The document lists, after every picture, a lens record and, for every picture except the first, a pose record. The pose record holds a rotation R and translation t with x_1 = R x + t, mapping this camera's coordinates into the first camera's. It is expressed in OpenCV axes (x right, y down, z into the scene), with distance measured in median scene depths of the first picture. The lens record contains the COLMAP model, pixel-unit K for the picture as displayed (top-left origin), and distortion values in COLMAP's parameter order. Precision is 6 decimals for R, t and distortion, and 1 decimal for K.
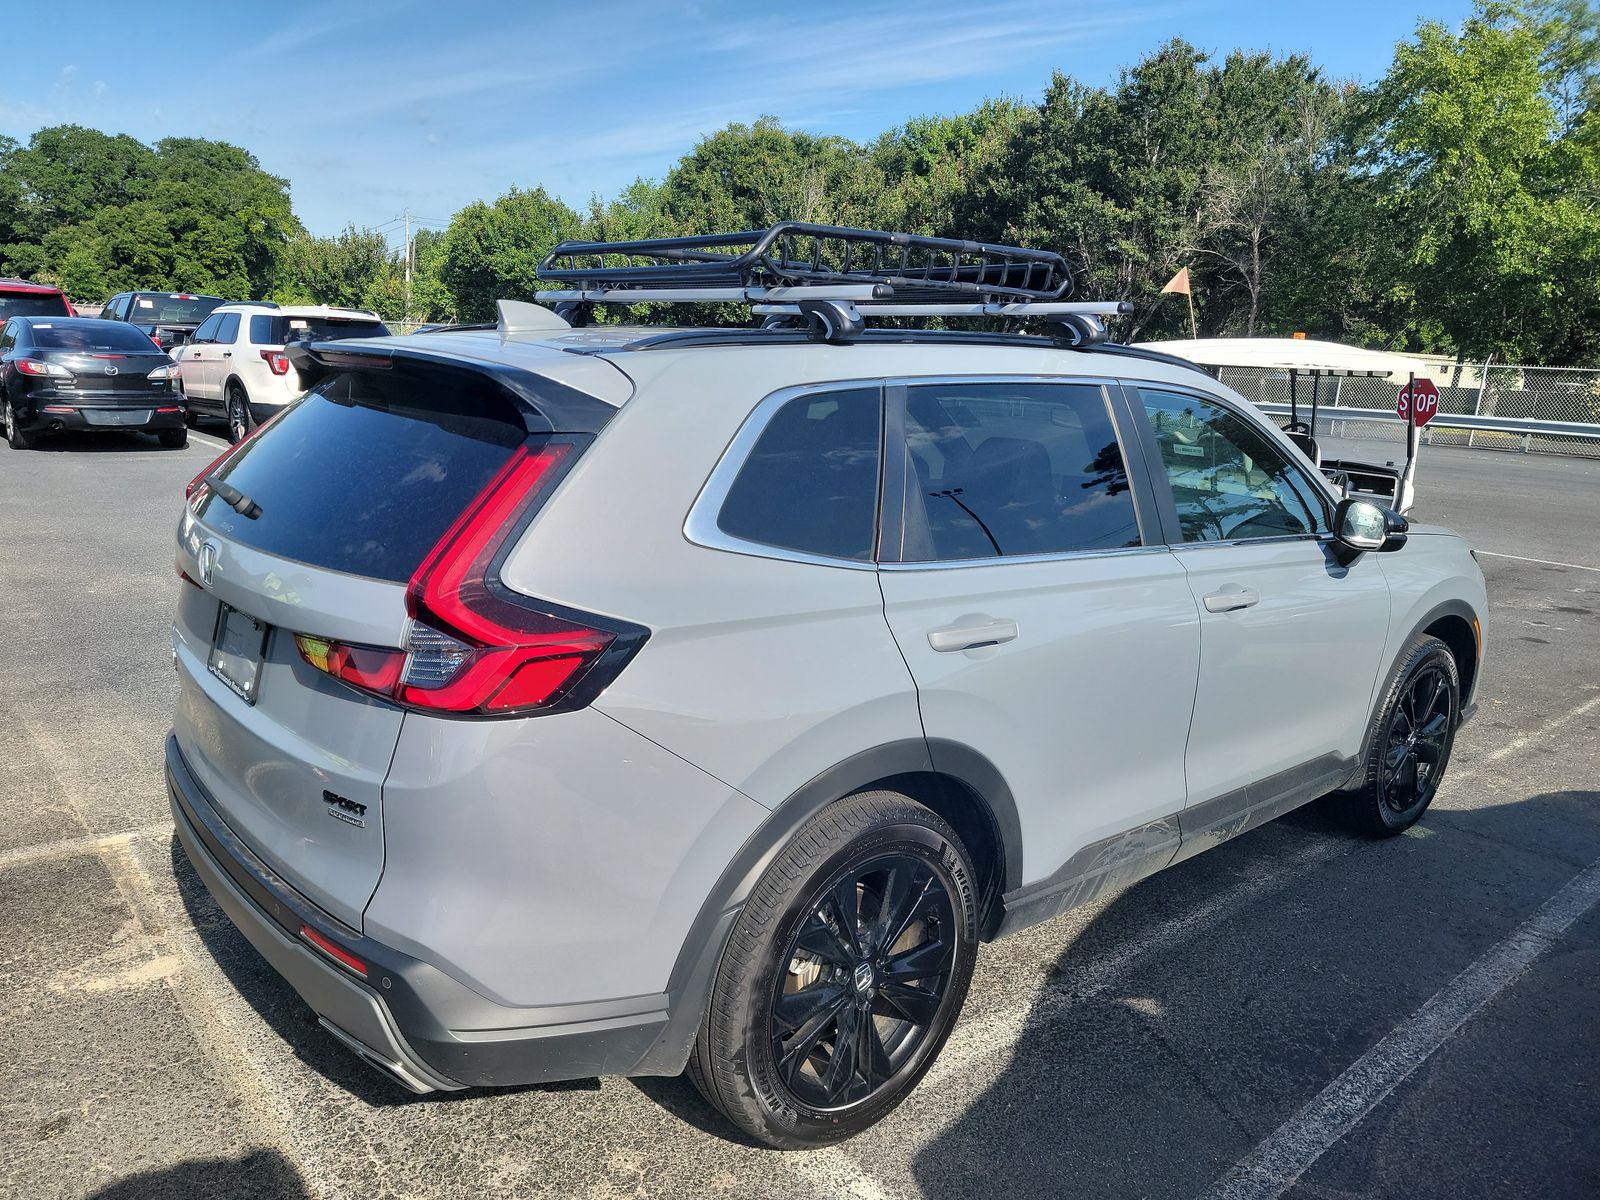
lens RADIAL K [[1102.3, 0, 804.9], [0, 1102.3, 621.9], [0, 0, 1]] dist [0.040554, -0.005008]
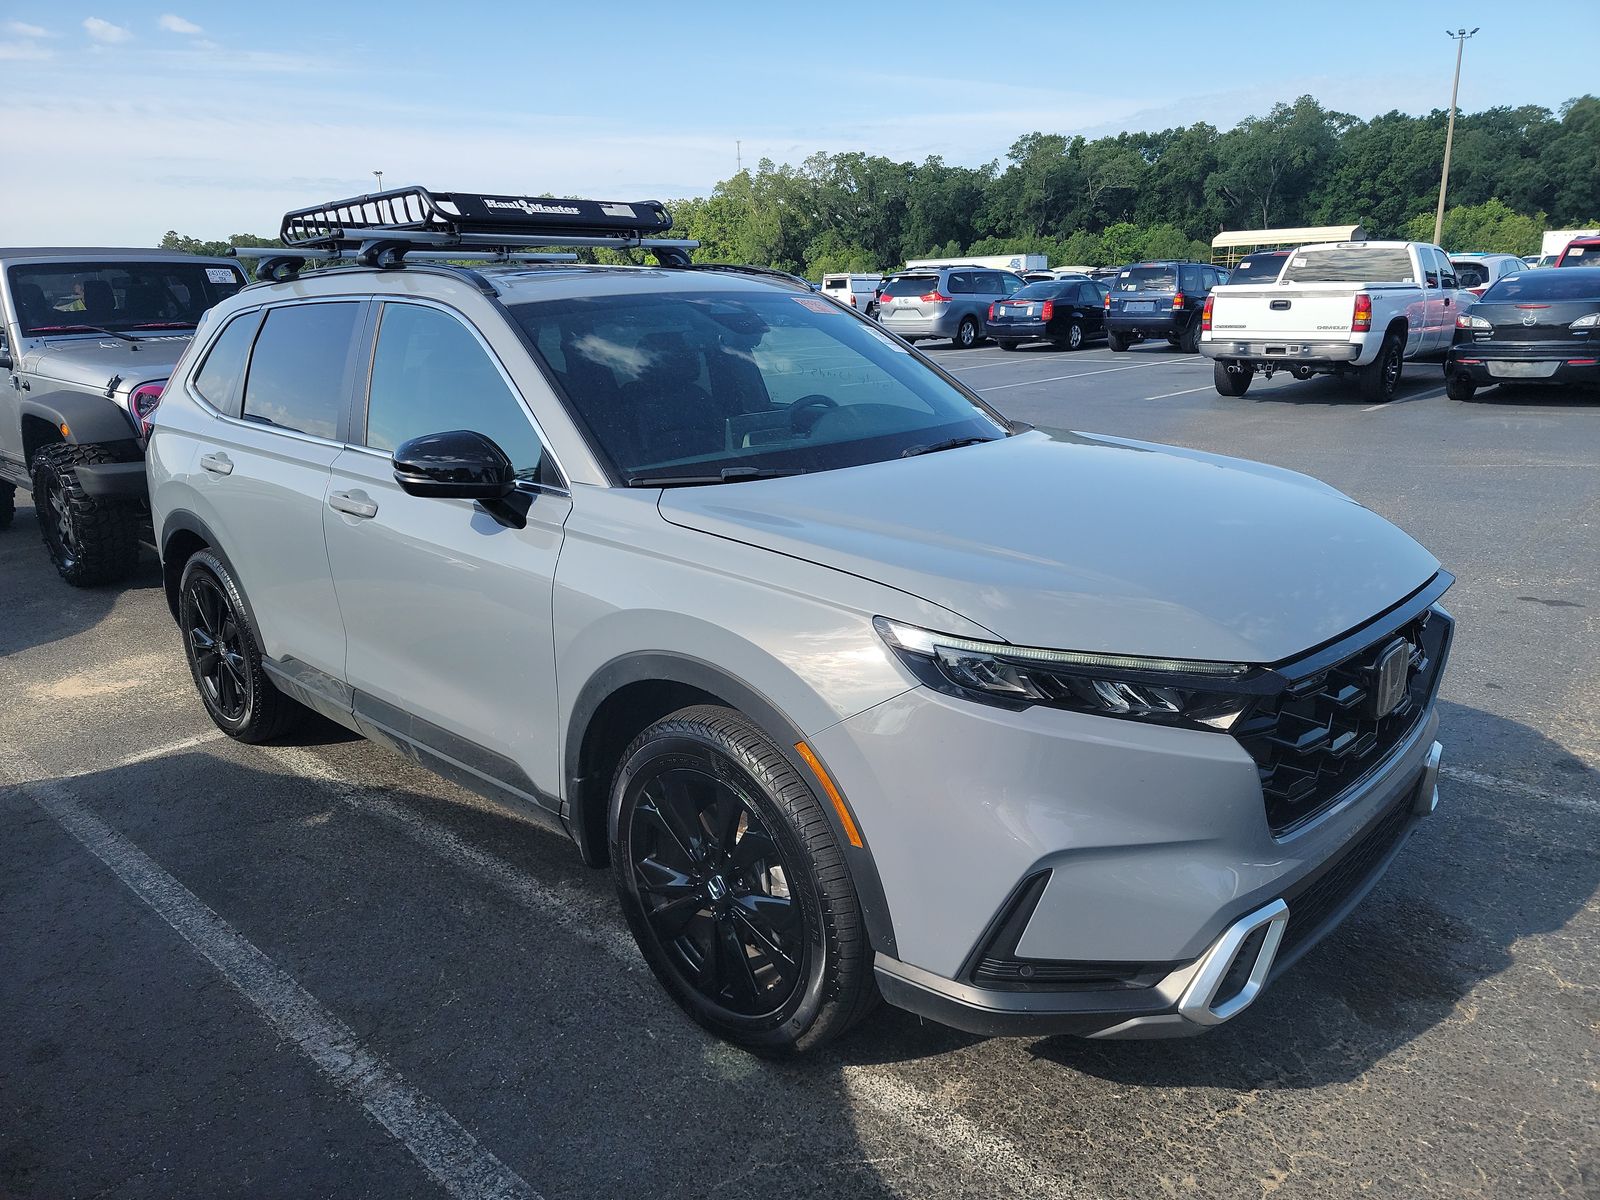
lens RADIAL K [[1111.3, 0, 800.0], [0, 1111.3, 600.0], [0, 0, 1]] dist [0.042550, -0.030221]
pose [[0.110036, 0.209765, -0.971540, 0.325973], [-0.197841, 0.962539, 0.185414, -0.046719], [0.974038, 0.171809, 0.147414, 0.279758]]
